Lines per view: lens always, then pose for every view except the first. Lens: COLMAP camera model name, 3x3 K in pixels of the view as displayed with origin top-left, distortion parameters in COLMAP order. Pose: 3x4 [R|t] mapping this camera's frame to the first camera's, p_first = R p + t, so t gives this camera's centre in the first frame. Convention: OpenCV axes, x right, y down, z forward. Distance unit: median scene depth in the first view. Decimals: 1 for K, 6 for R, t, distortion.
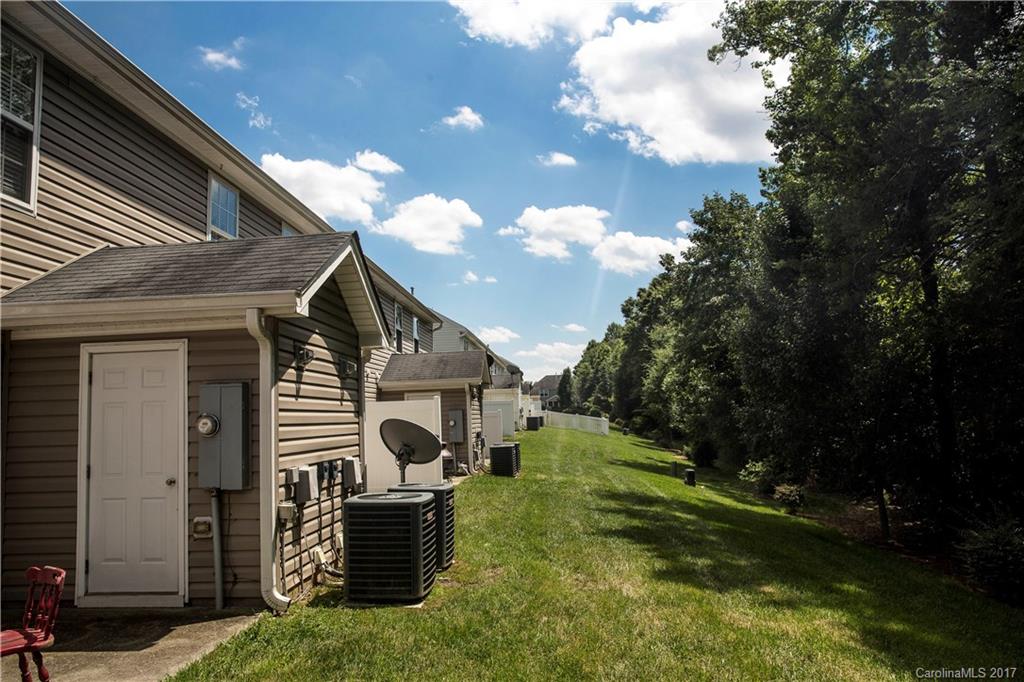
lens RADIAL K [[686.7, 0, 512.0], [0, 686.7, 341.0], [0, 0, 1]] dist [-0.005483, -0.002107]
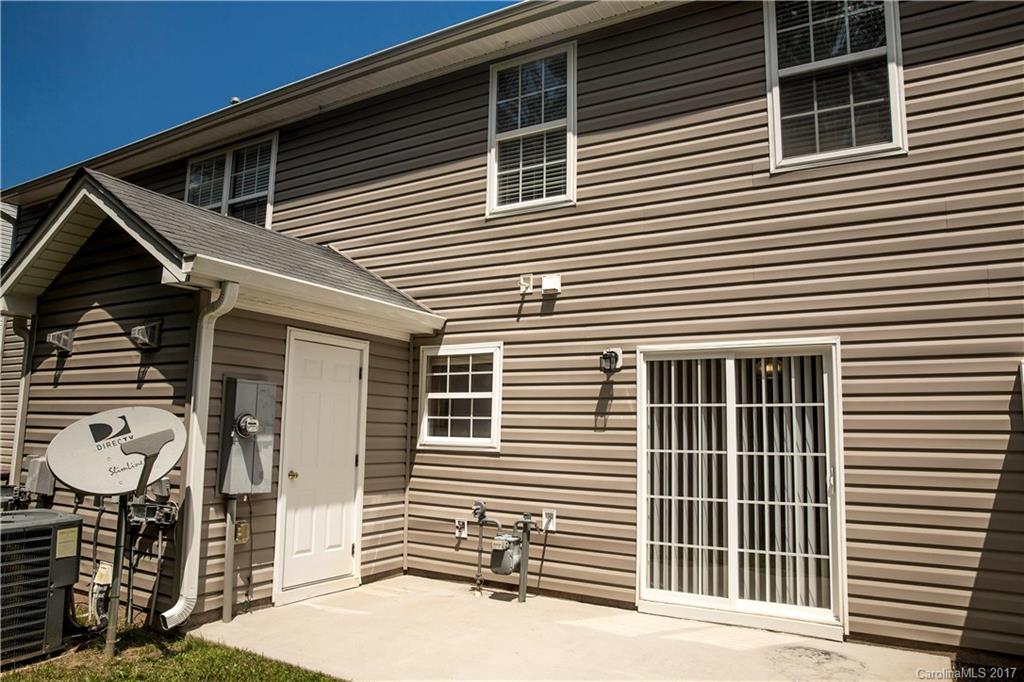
lens RADIAL K [[686.7, 0, 512.0], [0, 686.7, 341.0], [0, 0, 1]] dist [-0.005483, -0.002107]
pose [[-0.453425, -0.087889, -0.886951, 0.225491], [0.096036, 0.984515, -0.146652, 0.197602], [0.886106, -0.151675, -0.437963, 1.762069]]
